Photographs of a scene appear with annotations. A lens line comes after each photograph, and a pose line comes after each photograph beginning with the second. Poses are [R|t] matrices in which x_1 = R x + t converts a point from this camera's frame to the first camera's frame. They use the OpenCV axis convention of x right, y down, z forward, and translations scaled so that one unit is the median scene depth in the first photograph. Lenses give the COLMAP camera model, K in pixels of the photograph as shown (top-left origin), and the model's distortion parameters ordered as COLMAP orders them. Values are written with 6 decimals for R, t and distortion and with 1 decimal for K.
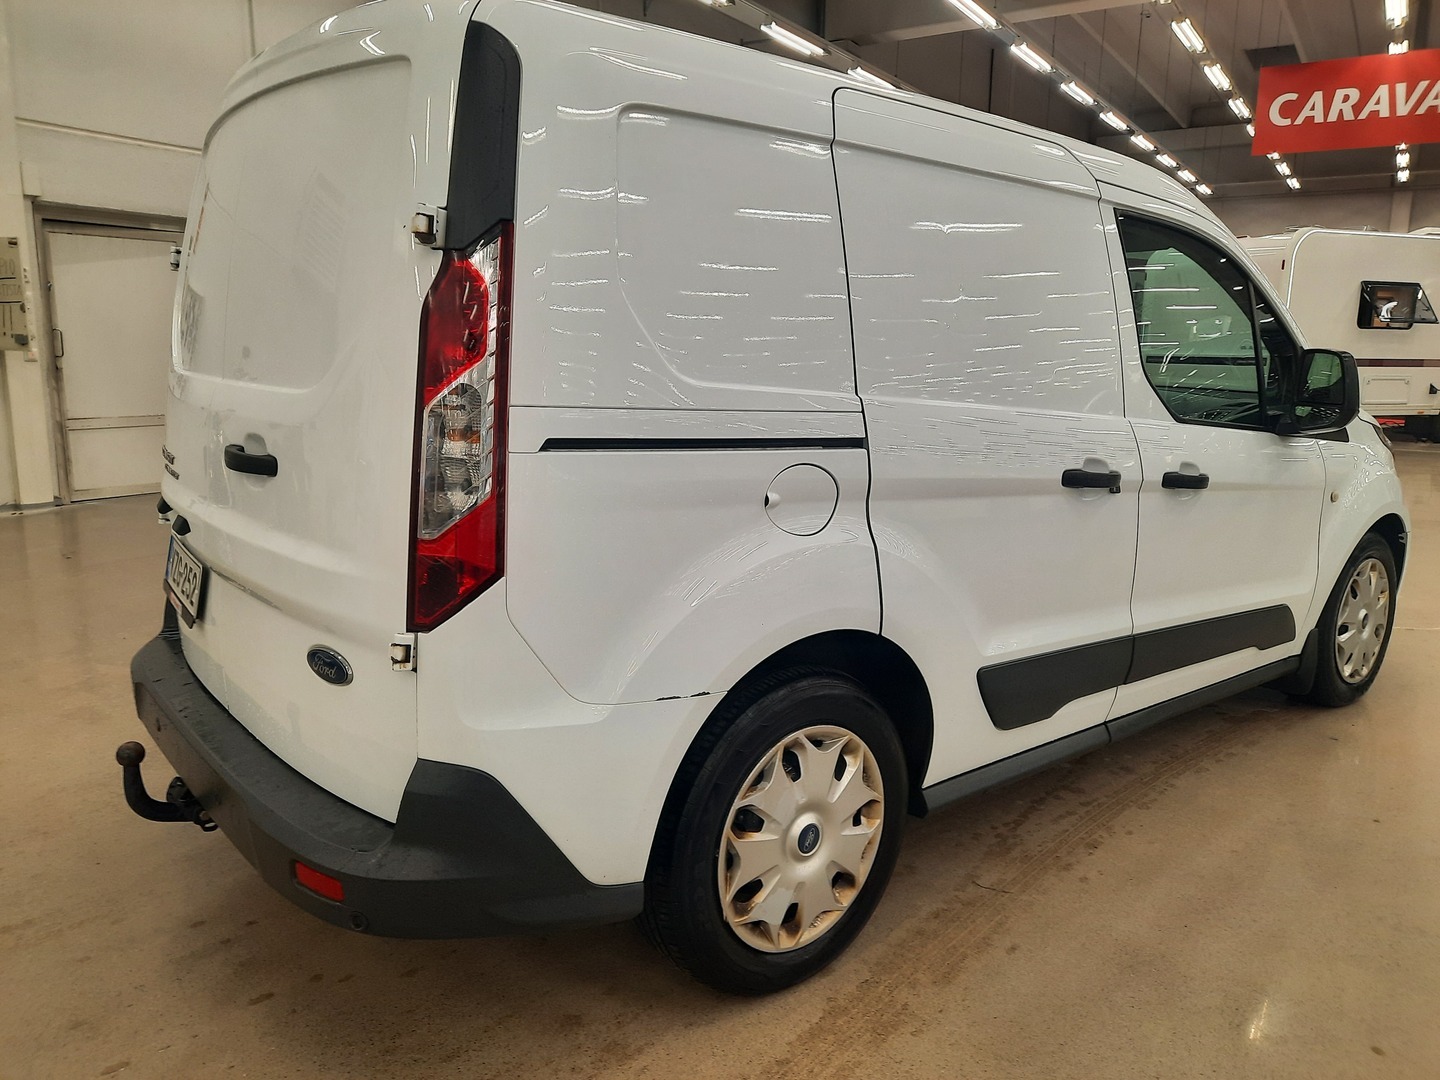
lens RADIAL K [[1042.3, 0, 720.0], [0, 1042.3, 540.0], [0, 0, 1]] dist [0.085079, -0.090253]
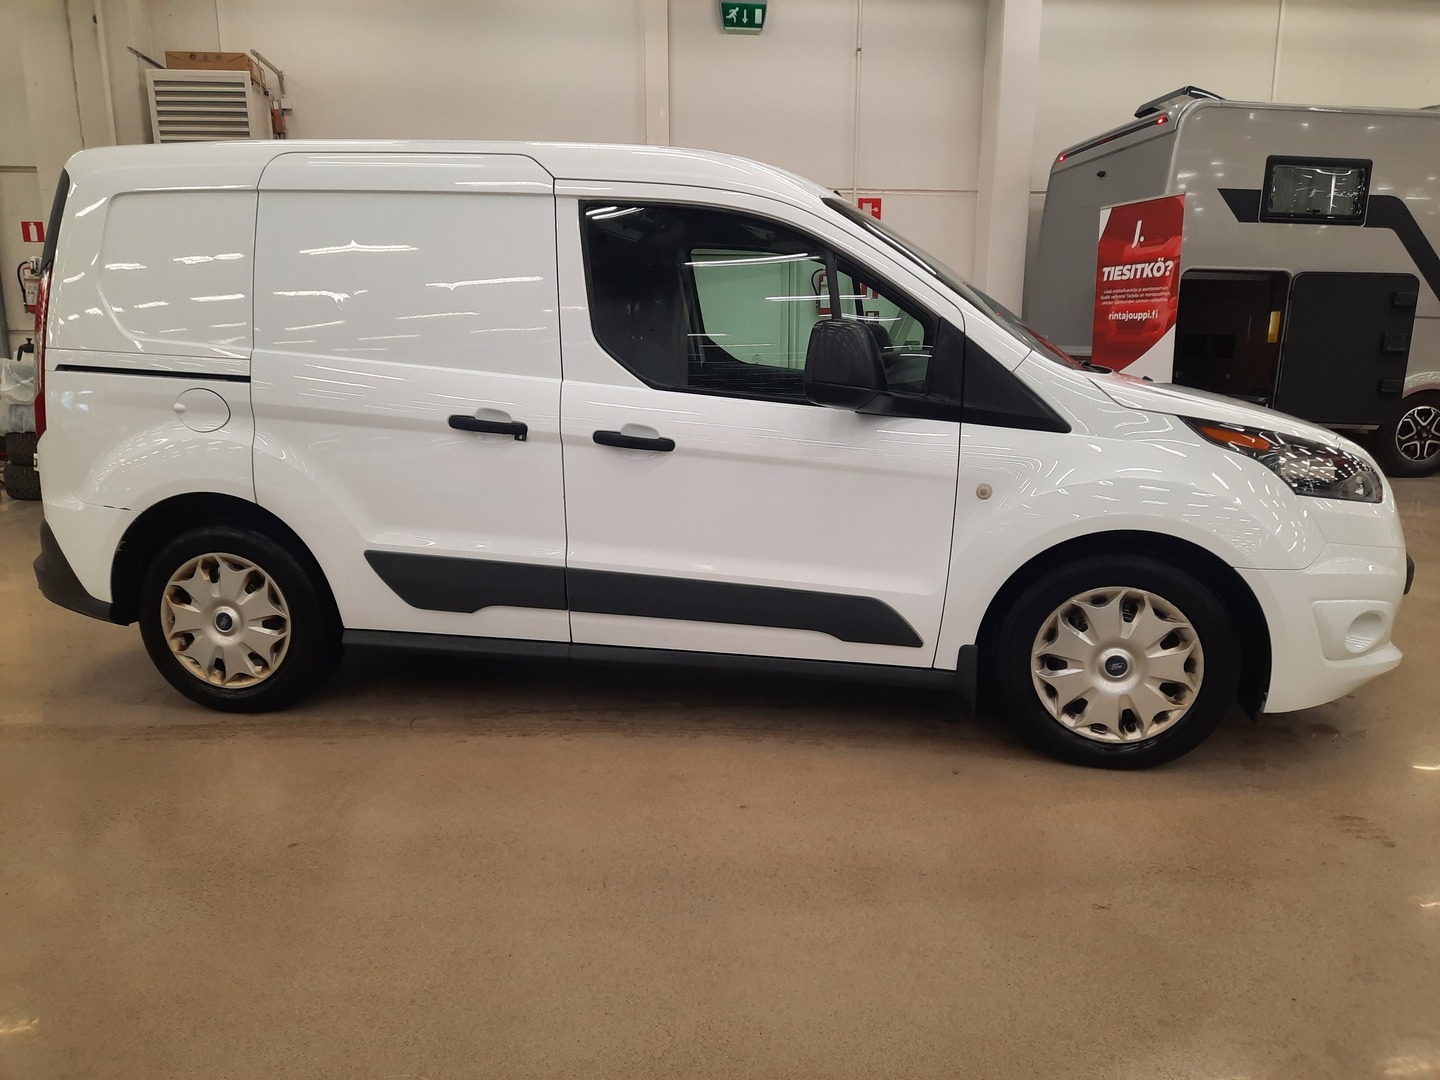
lens RADIAL K [[1042.3, 0, 720.0], [0, 1042.3, 540.0], [0, 0, 1]] dist [0.085079, -0.090253]
pose [[0.654109, 0.133637, -0.744502, 1.533803], [-0.133026, 0.989252, 0.060695, -0.037068], [0.744611, 0.059337, 0.664856, 0.402386]]
